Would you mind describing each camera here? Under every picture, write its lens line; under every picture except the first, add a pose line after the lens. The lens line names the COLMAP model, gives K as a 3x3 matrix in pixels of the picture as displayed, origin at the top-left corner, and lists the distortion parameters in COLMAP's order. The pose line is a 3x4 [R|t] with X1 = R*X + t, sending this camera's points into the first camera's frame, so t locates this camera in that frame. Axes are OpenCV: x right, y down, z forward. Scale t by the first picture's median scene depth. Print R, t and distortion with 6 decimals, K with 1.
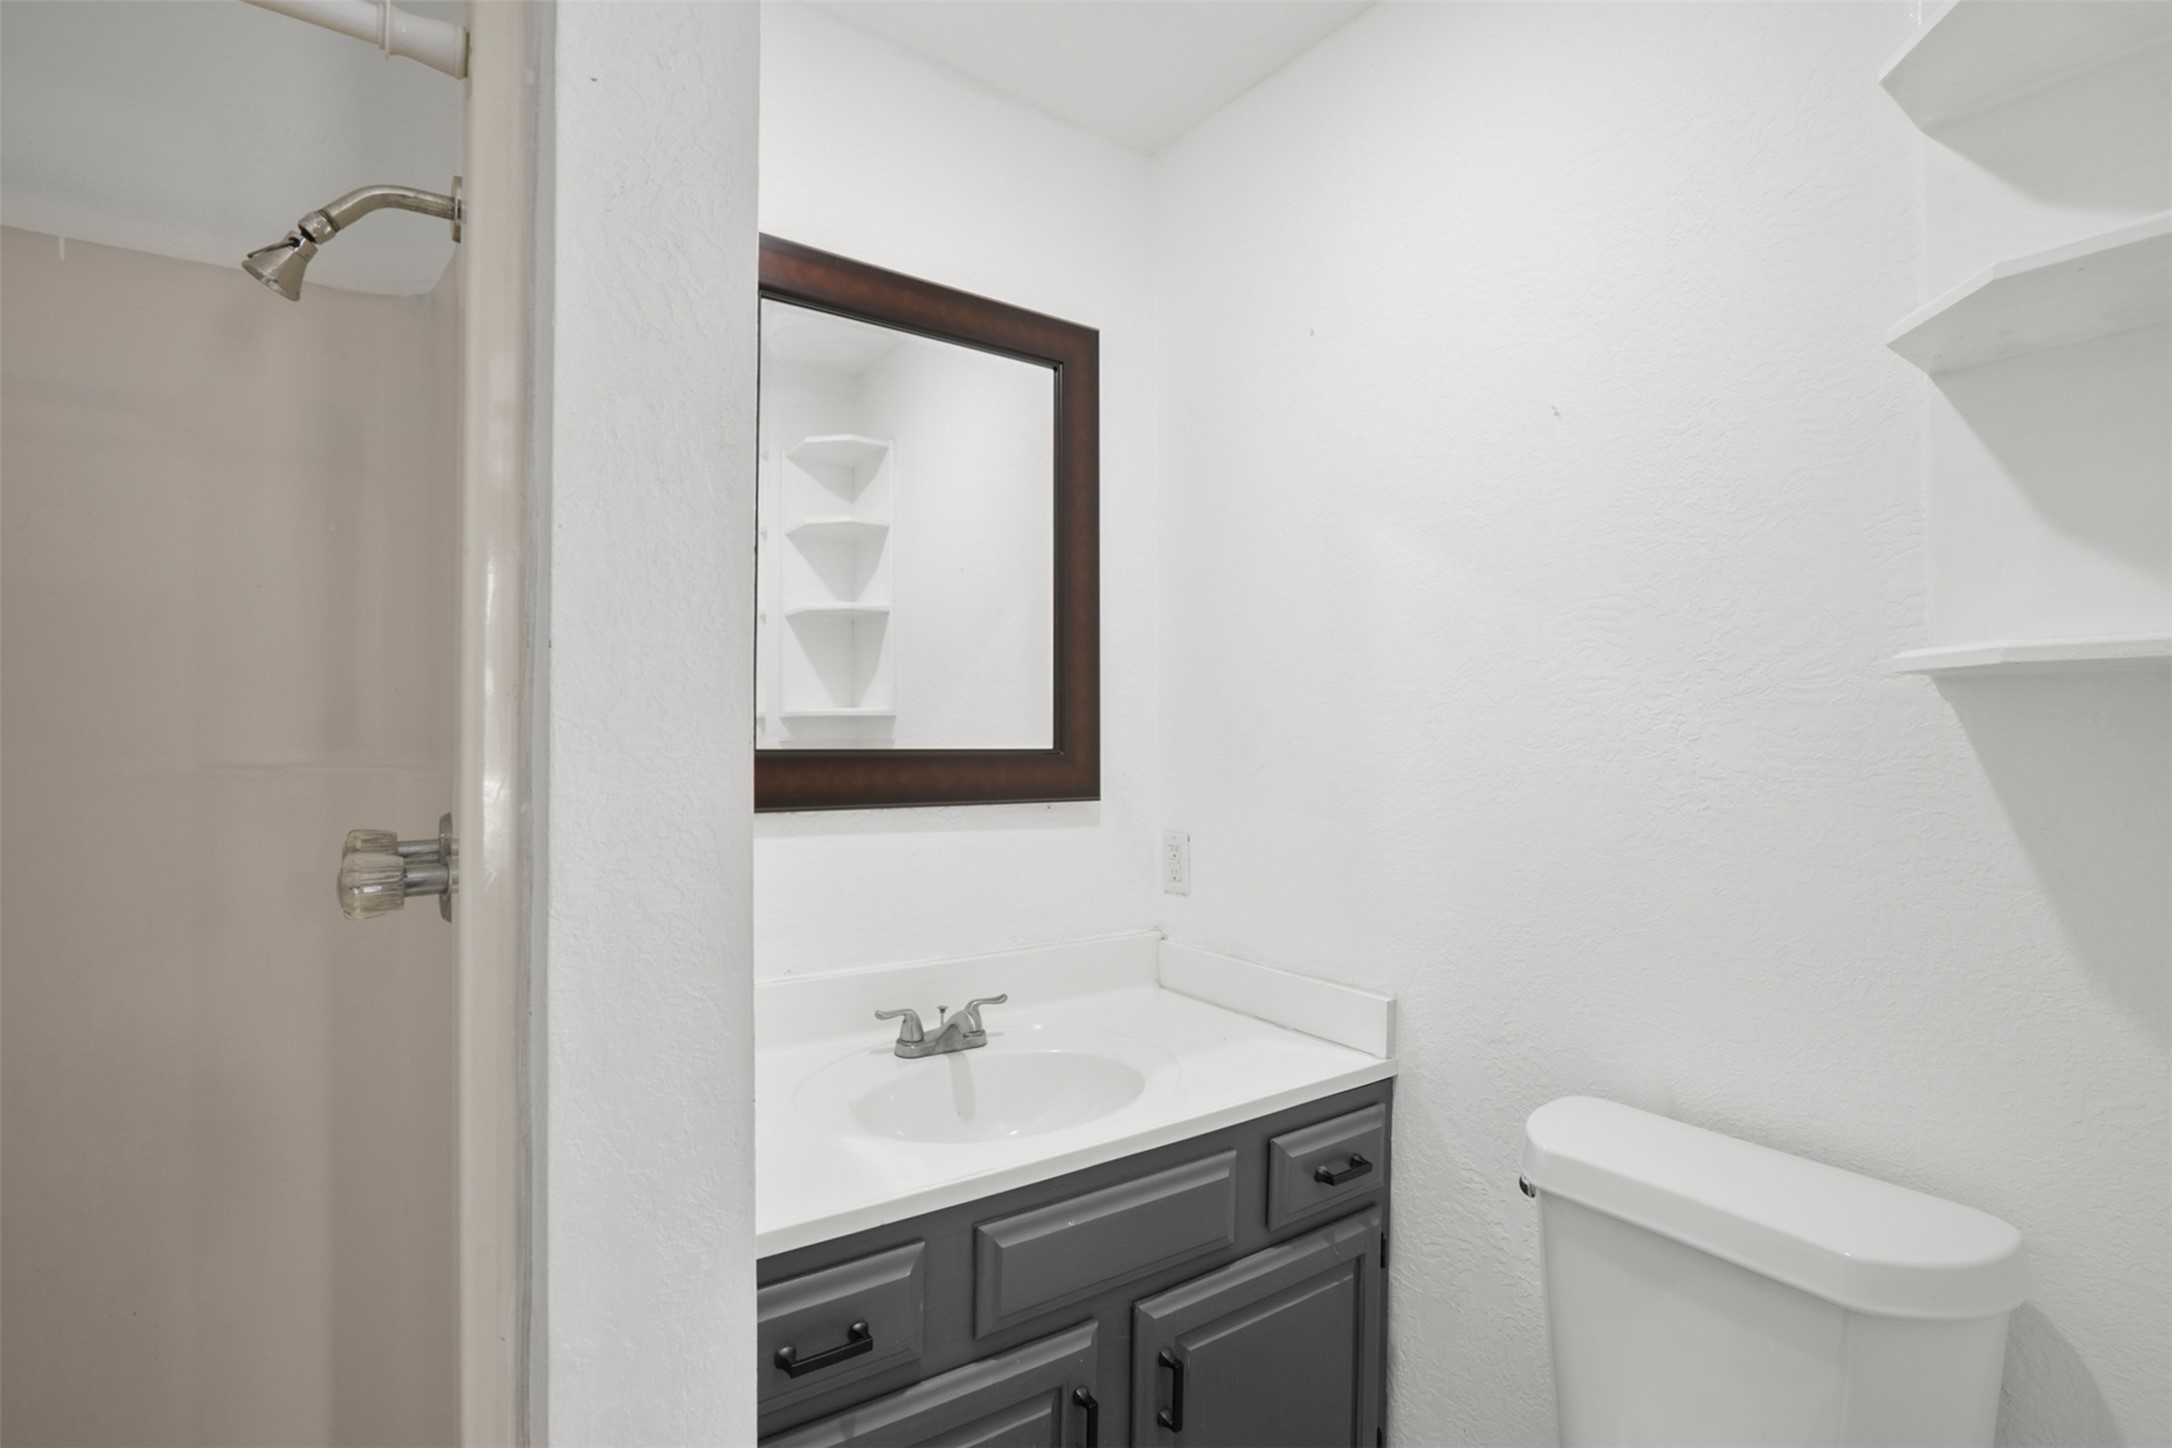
lens RADIAL K [[1011.4, 0, 1084.0], [0, 1011.4, 731.2], [0, 0, 1]] dist [-0.053864, 0.021525]
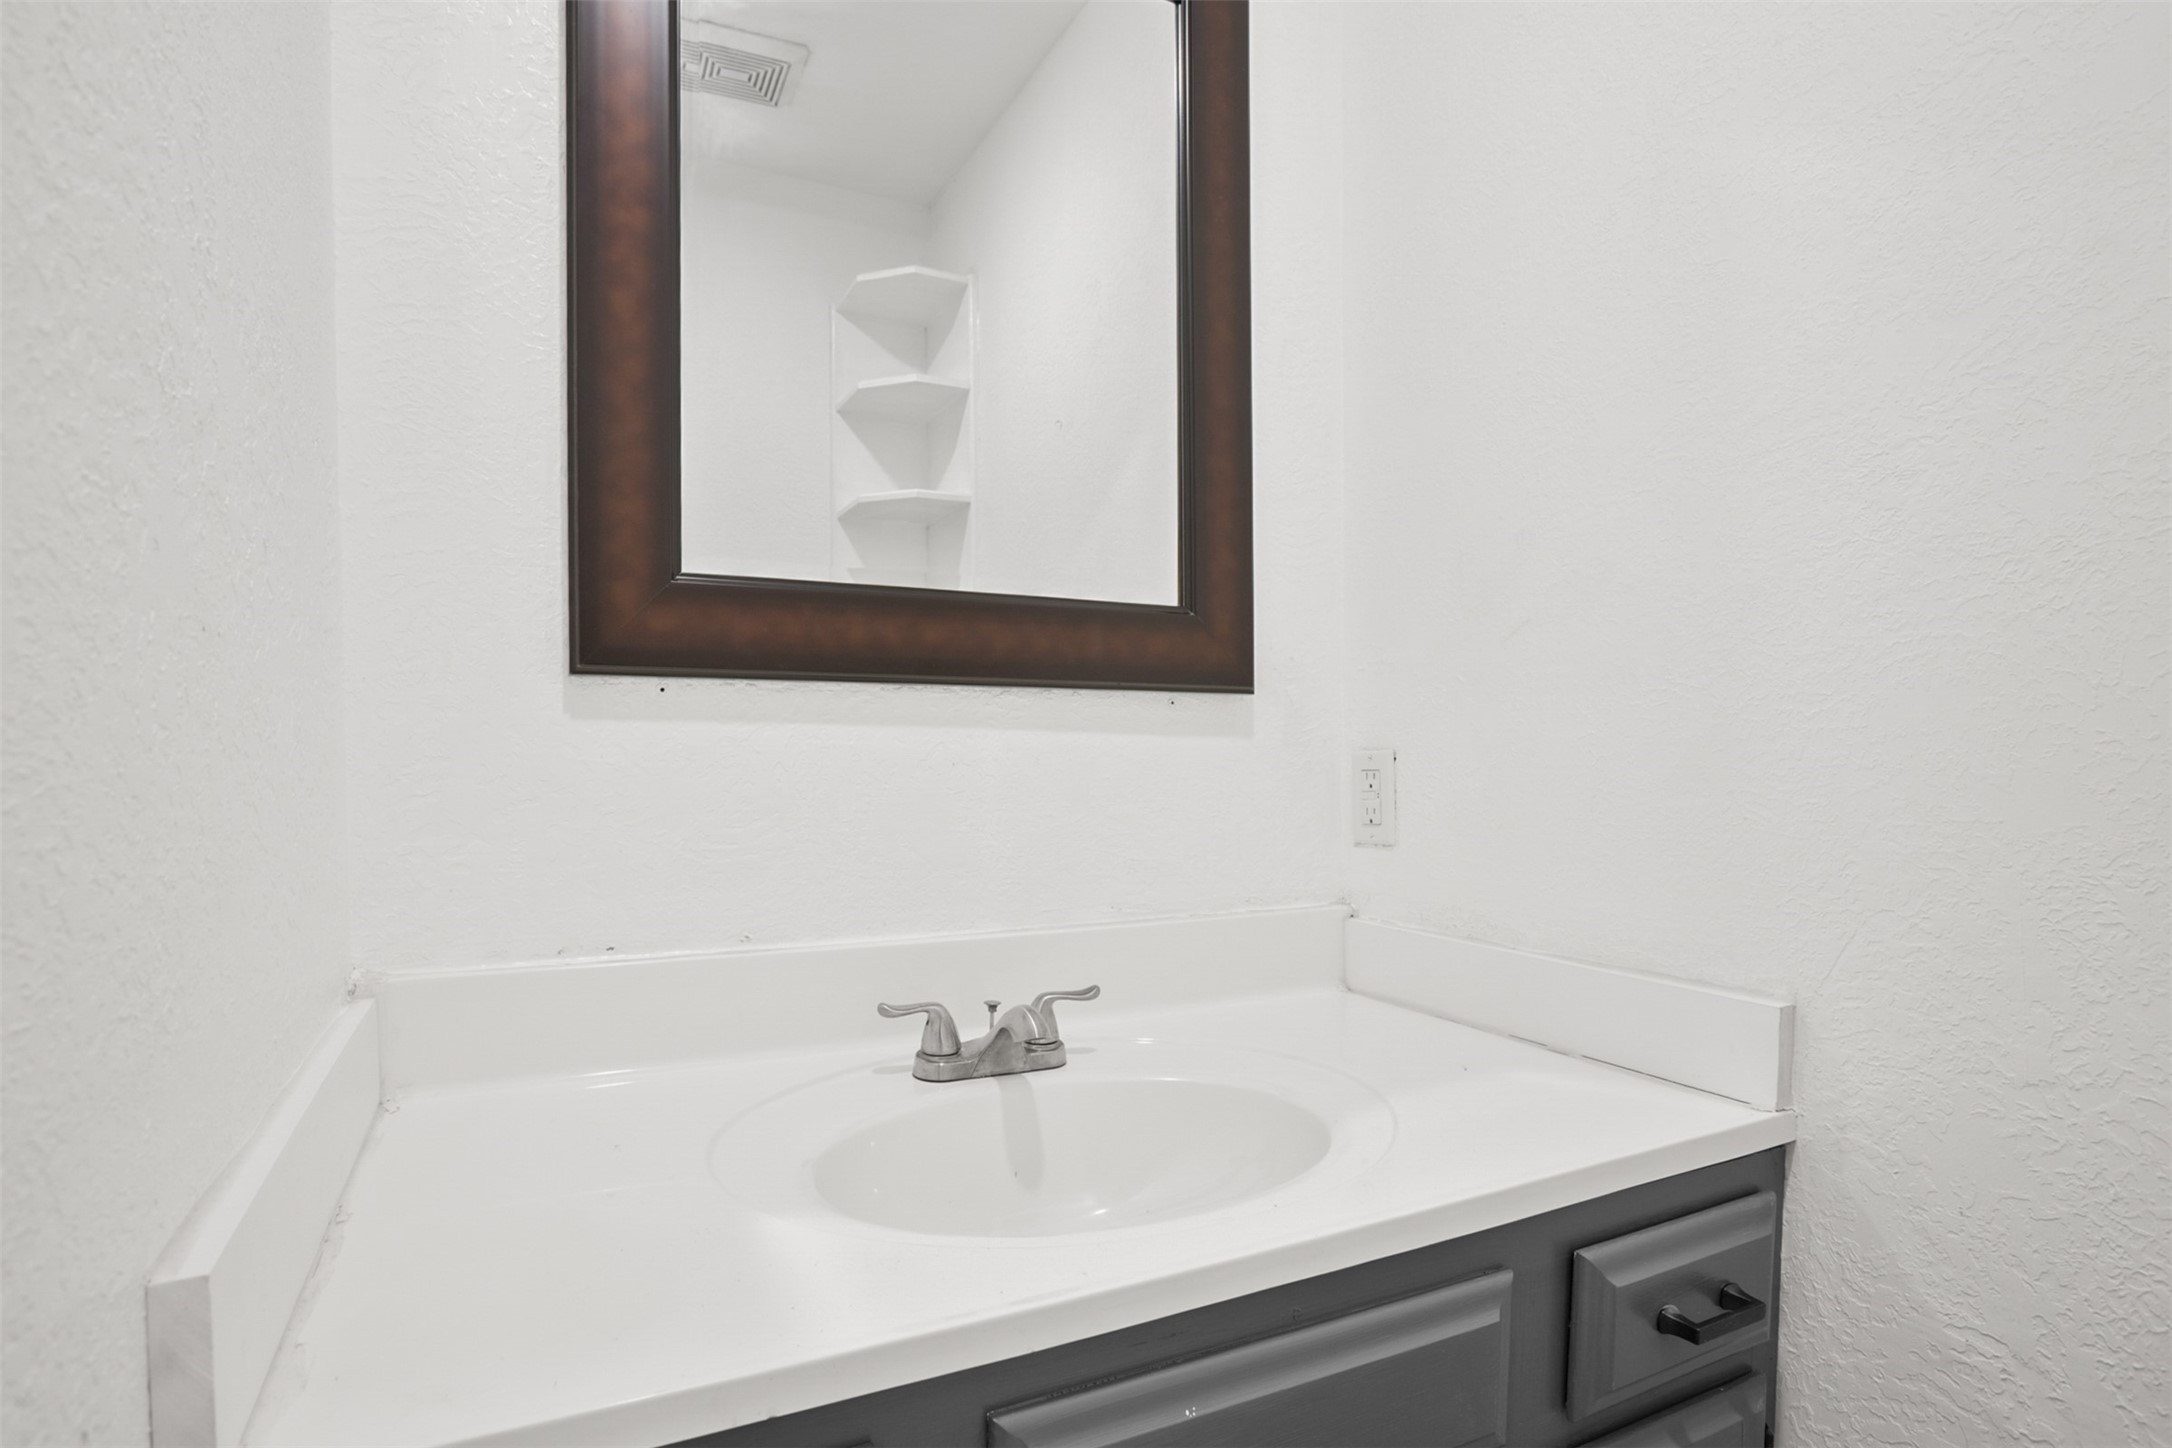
lens RADIAL K [[1119.8, 0, 1084.2], [0, 1119.8, 805.0], [0, 0, 1]] dist [-0.030139, 0.019769]
pose [[0.990499, -0.001607, -0.137509, 0.008895], [0.008961, 0.998561, 0.052876, 0.122096], [0.137226, -0.053606, 0.989088, 0.350067]]
